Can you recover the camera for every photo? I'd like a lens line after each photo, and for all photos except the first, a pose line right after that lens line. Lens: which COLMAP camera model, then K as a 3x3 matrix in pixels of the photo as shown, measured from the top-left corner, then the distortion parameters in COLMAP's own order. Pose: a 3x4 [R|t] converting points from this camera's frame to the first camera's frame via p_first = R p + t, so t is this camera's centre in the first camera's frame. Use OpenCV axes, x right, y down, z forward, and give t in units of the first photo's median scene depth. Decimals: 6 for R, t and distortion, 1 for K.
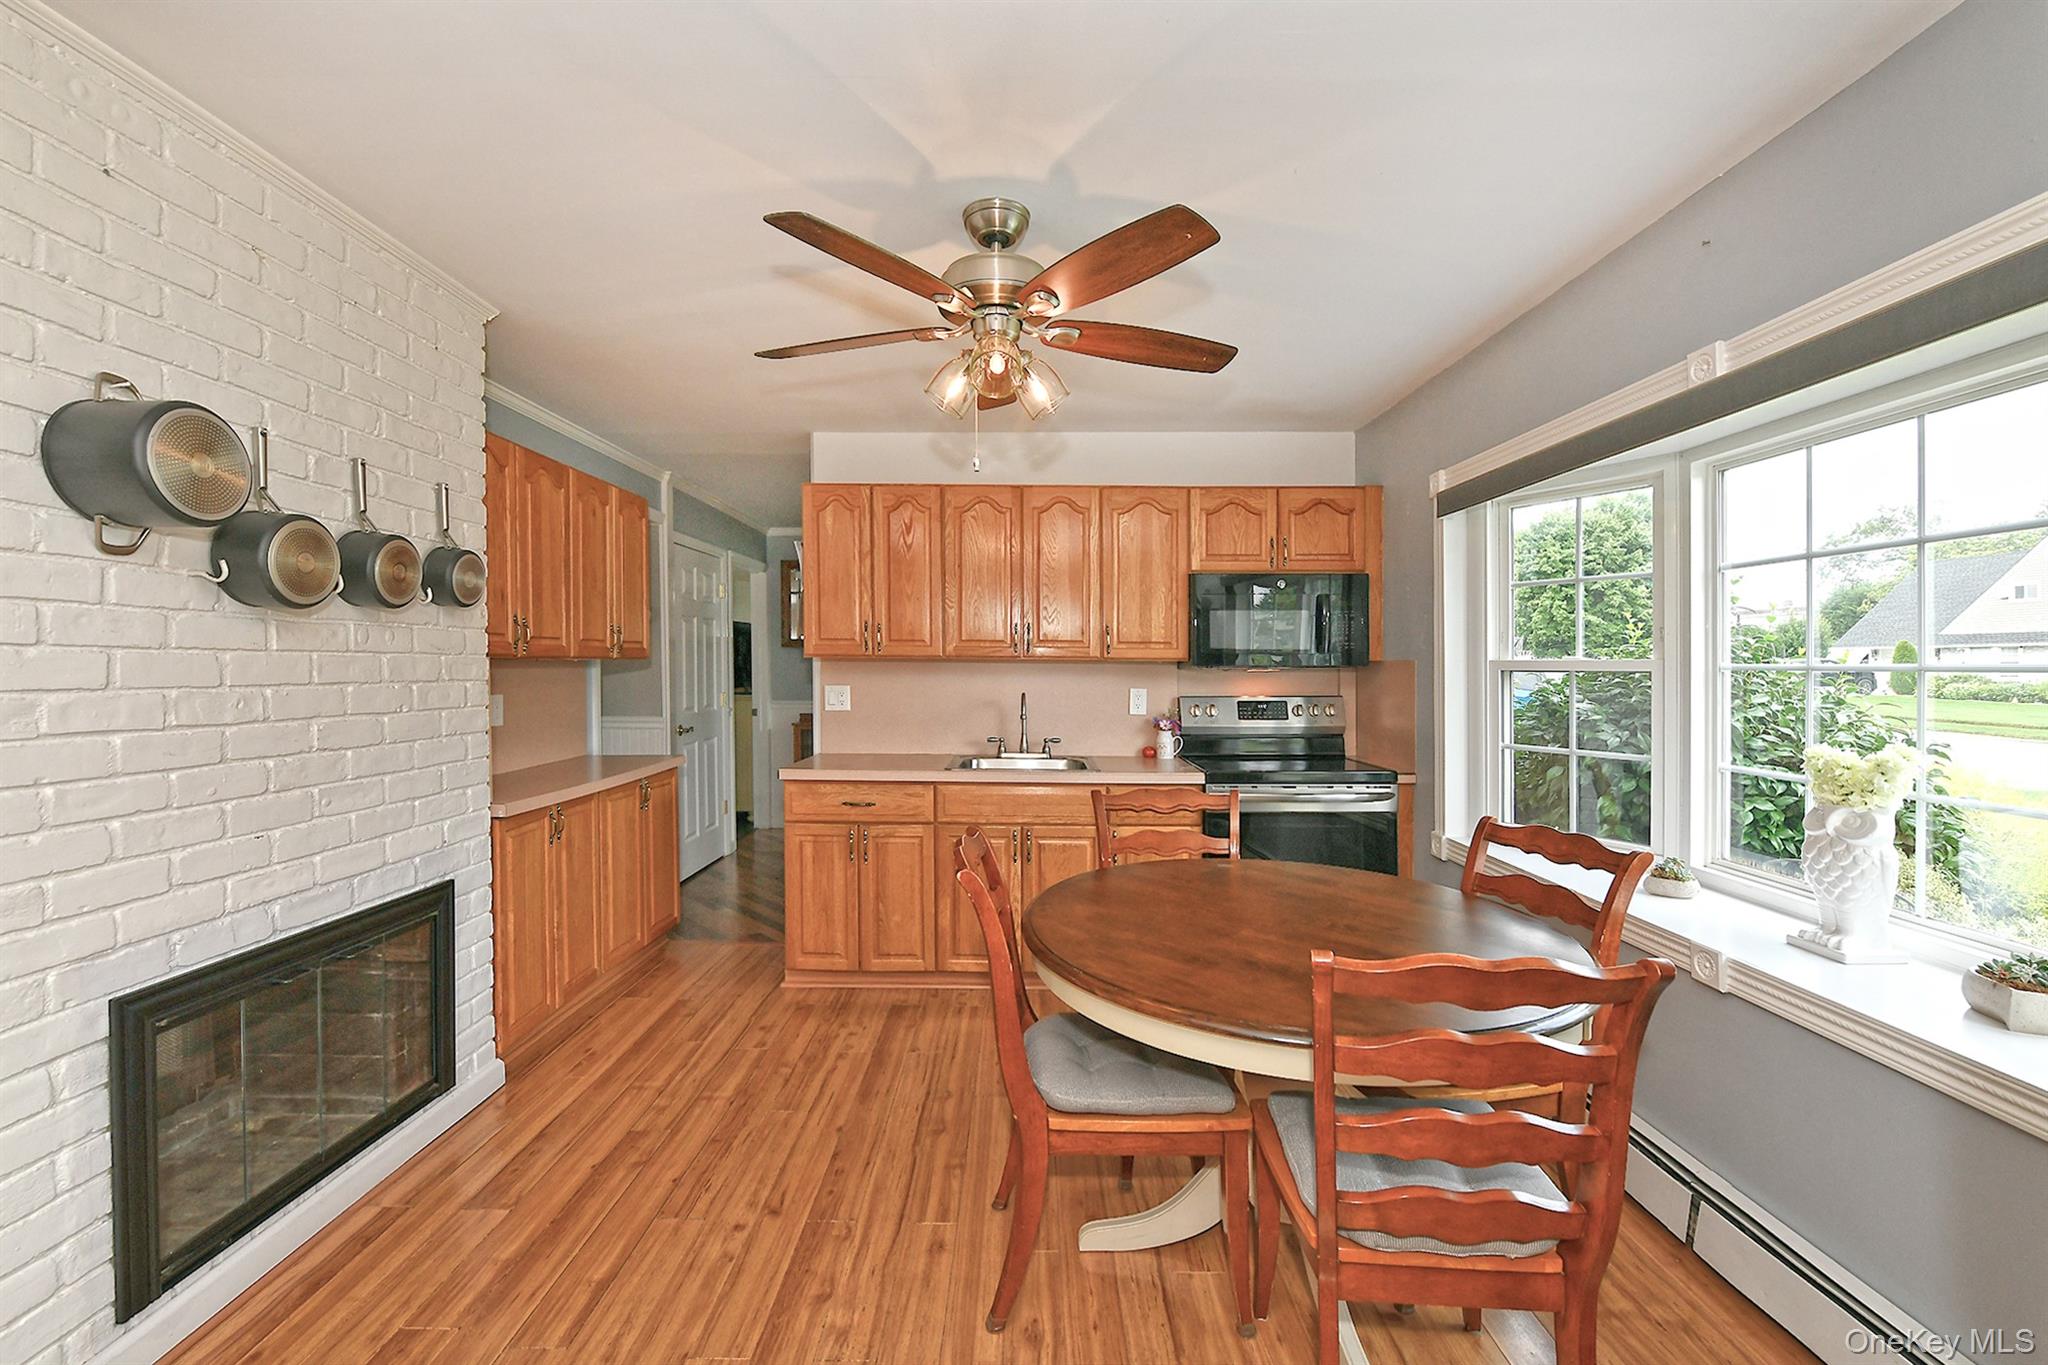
lens RADIAL K [[837.9, 0, 1012.5], [0, 837.9, 680.9], [0, 0, 1]] dist [-0.001851, -0.000299]
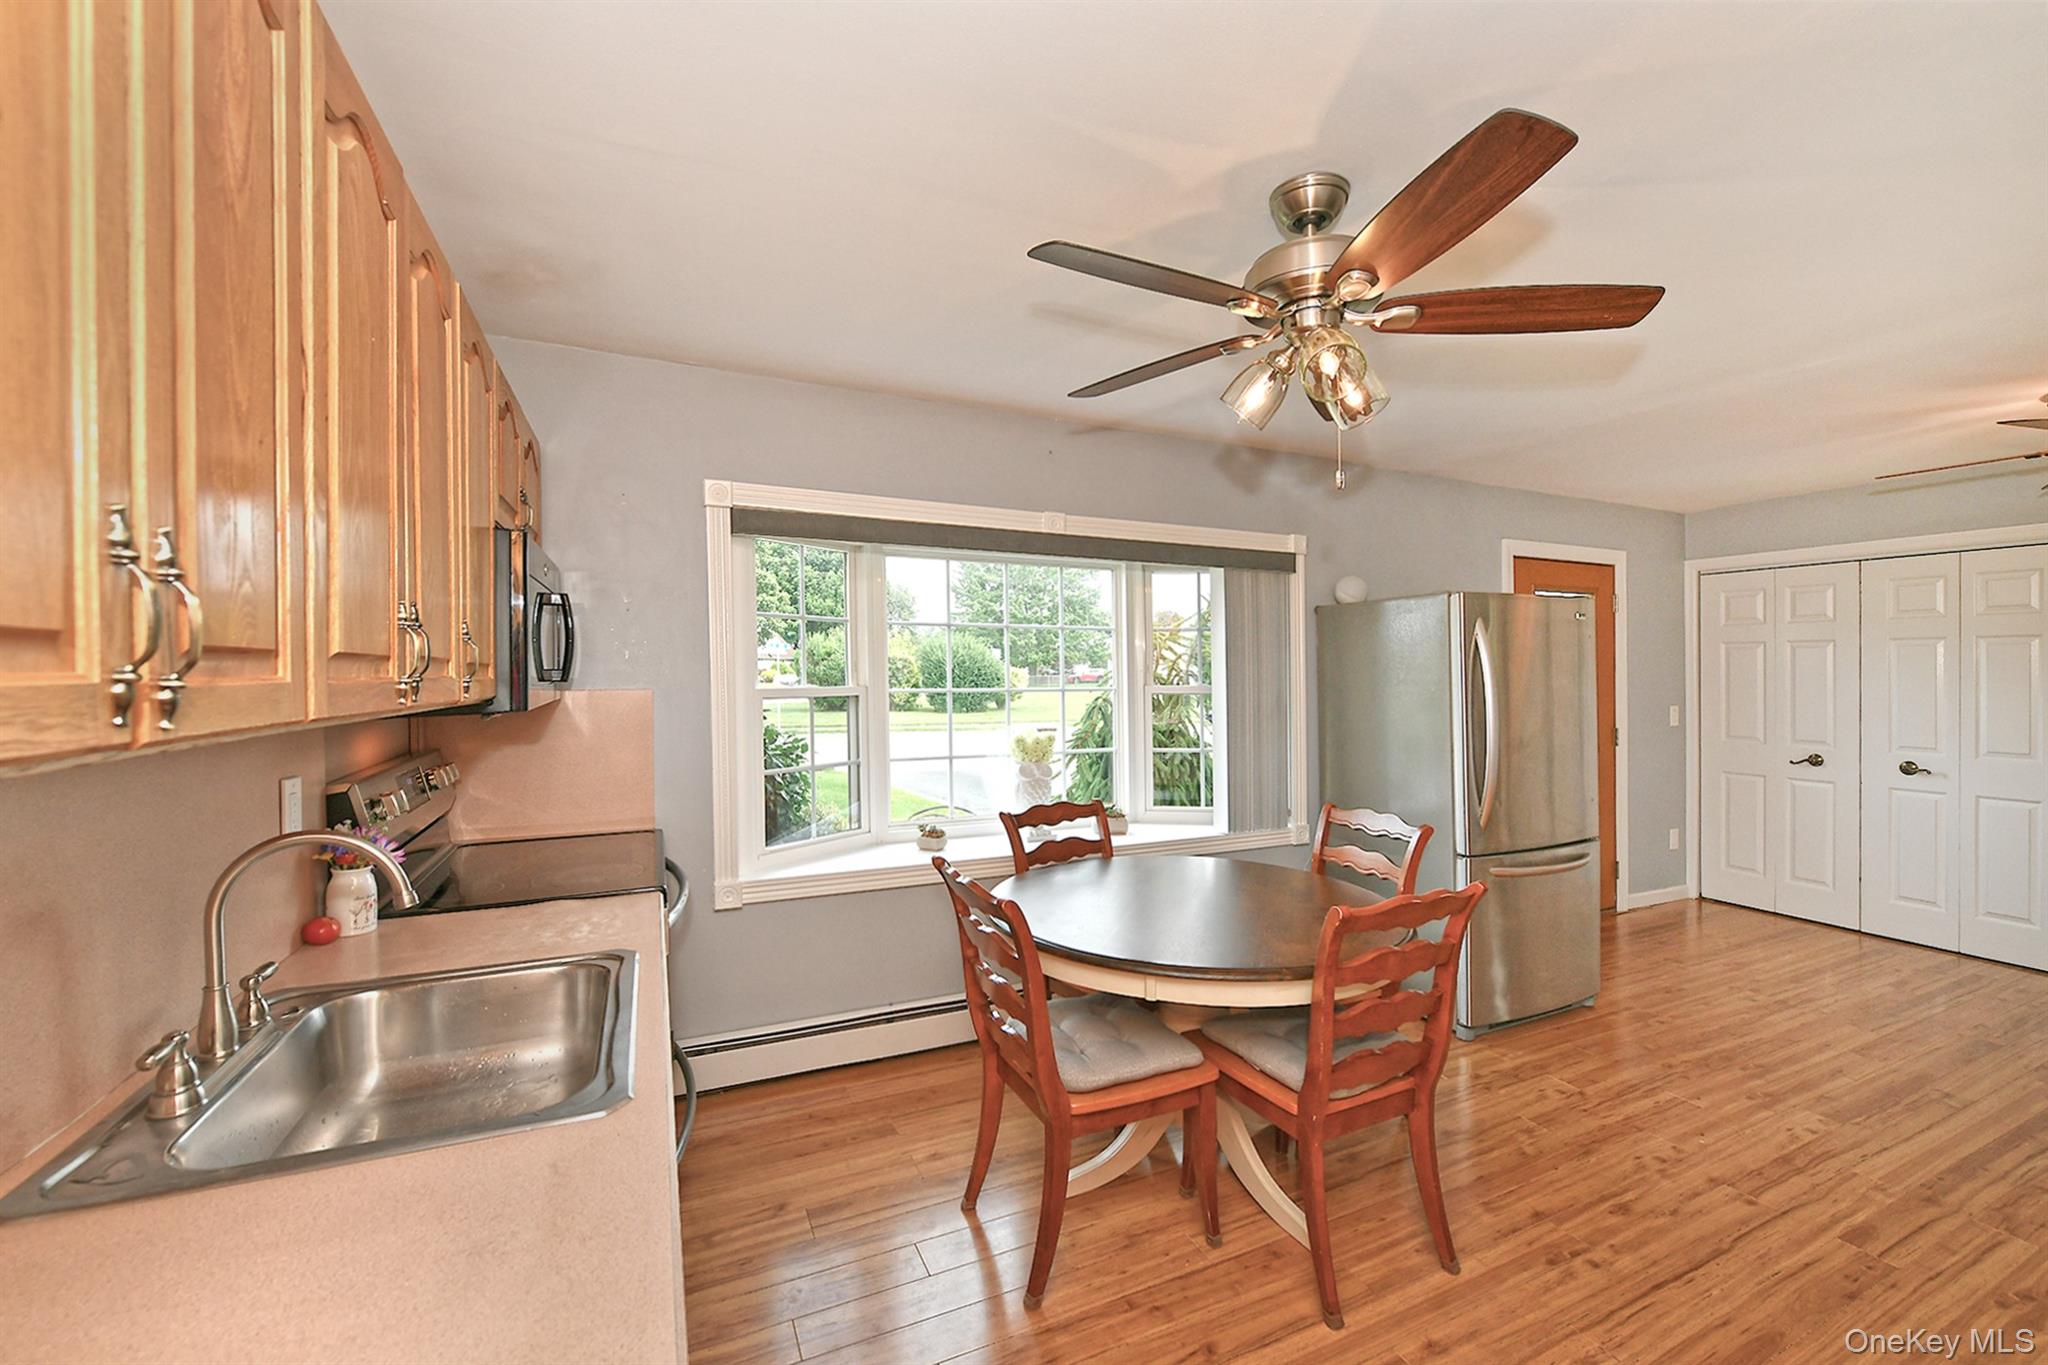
lens RADIAL K [[822.4, 0, 1030.9], [0, 822.4, 684.0], [0, 0, 1]] dist [-0.018613, 0.000189]
pose [[-0.436021, -0.009636, 0.899885, -0.375154], [0.019204, 0.999615, 0.020008, -0.040006], [-0.899732, 0.026005, -0.435668, 0.965647]]
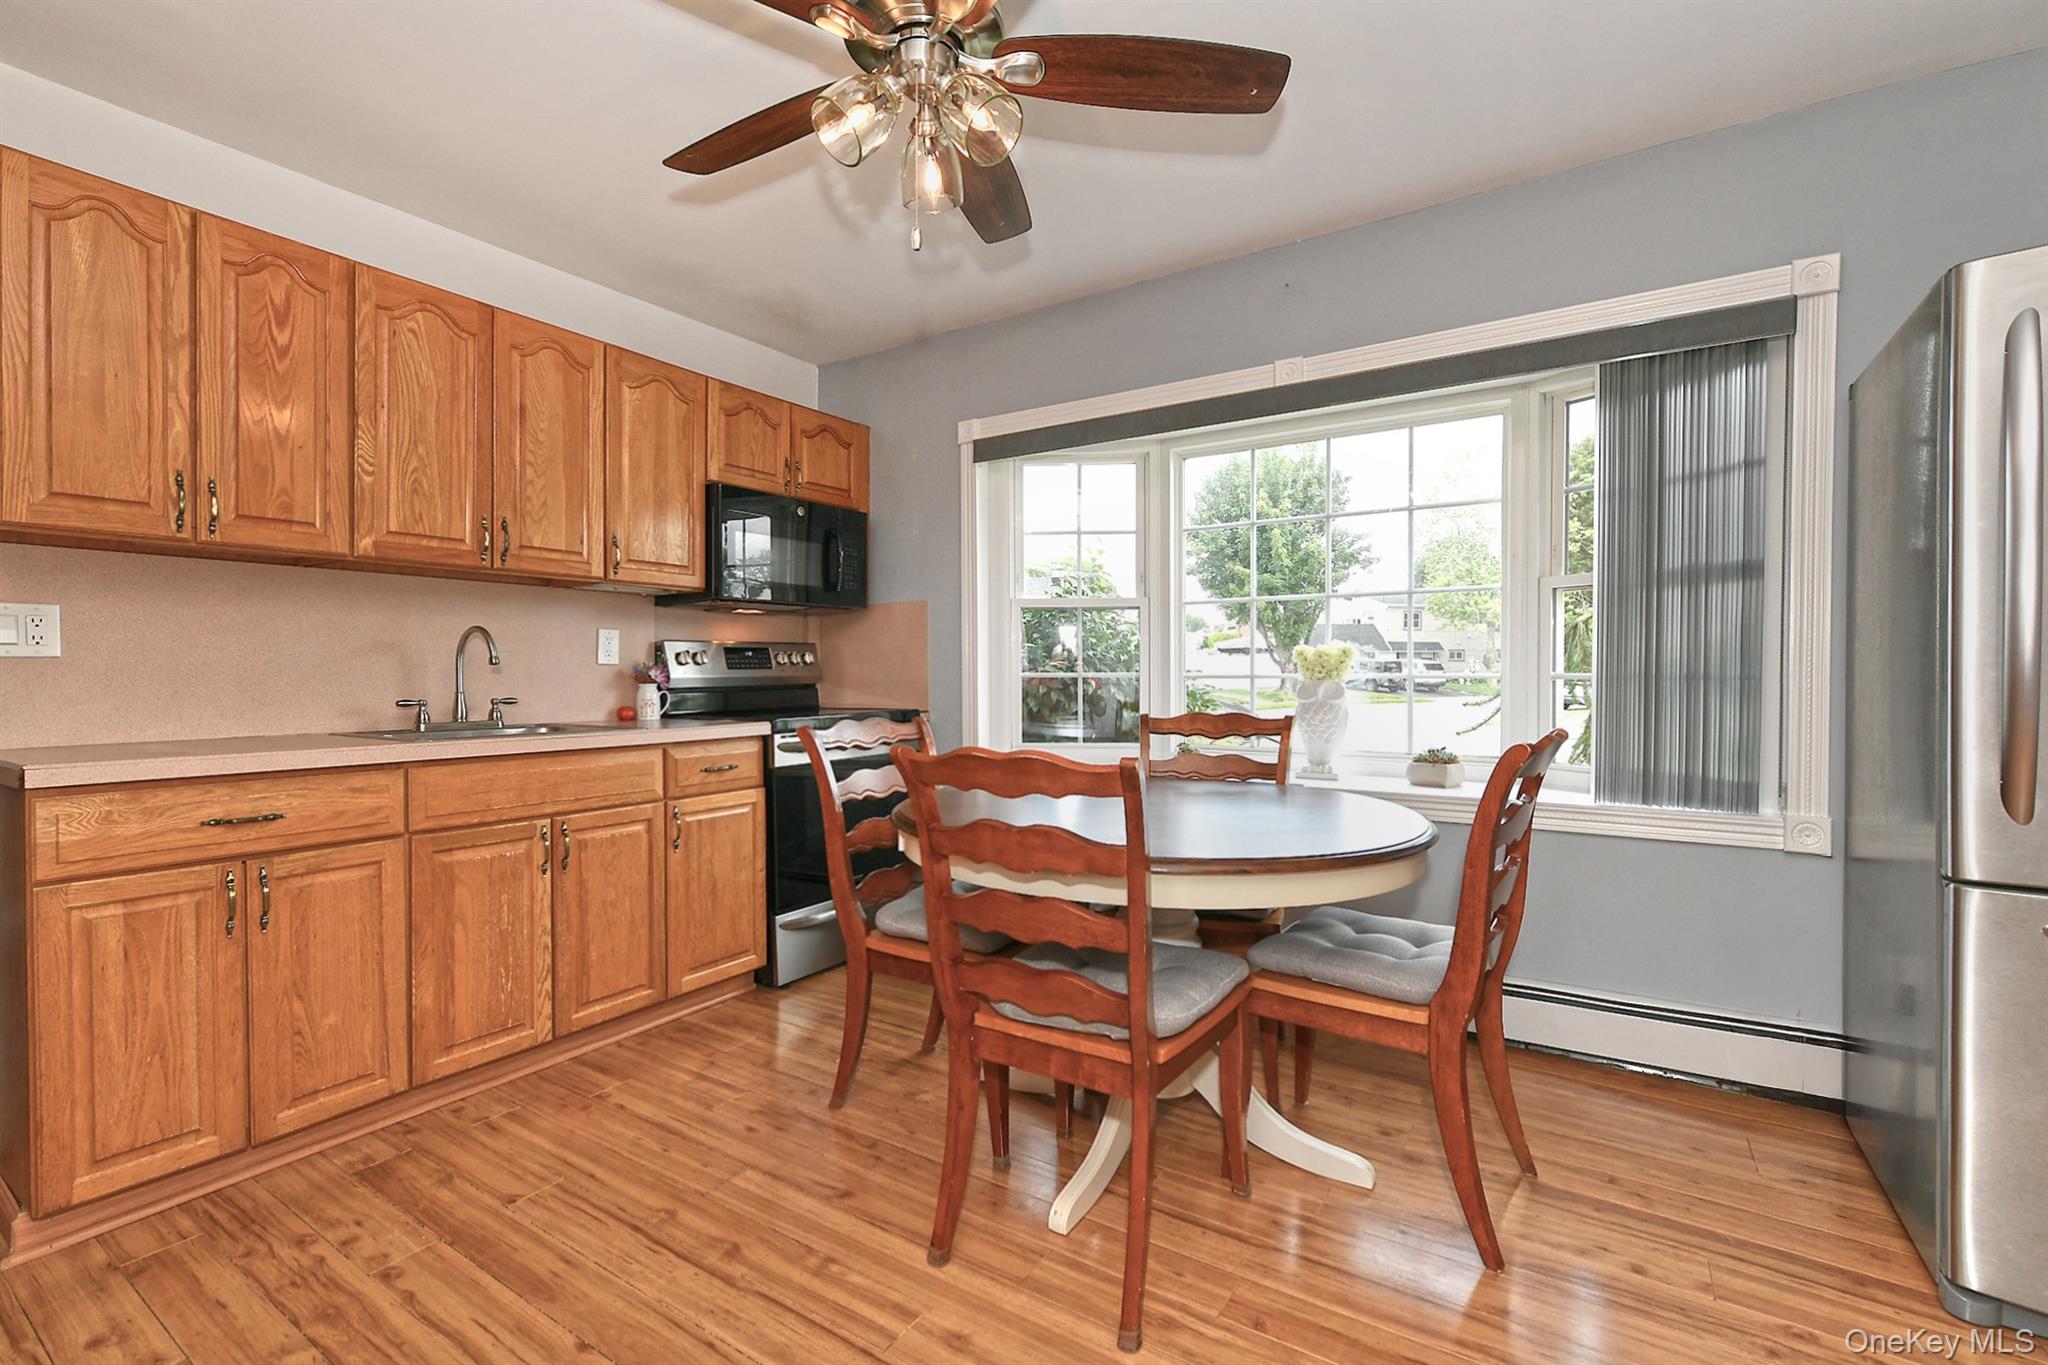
lens RADIAL K [[926.8, 0, 1011.4], [0, 926.8, 668.8], [0, 0, 1]] dist [-0.002546, -0.001617]
pose [[0.536354, -0.003202, 0.843987, -0.392598], [0.025542, 0.999596, -0.012440, 0.070763], [-0.843607, 0.028229, 0.536219, 0.287412]]
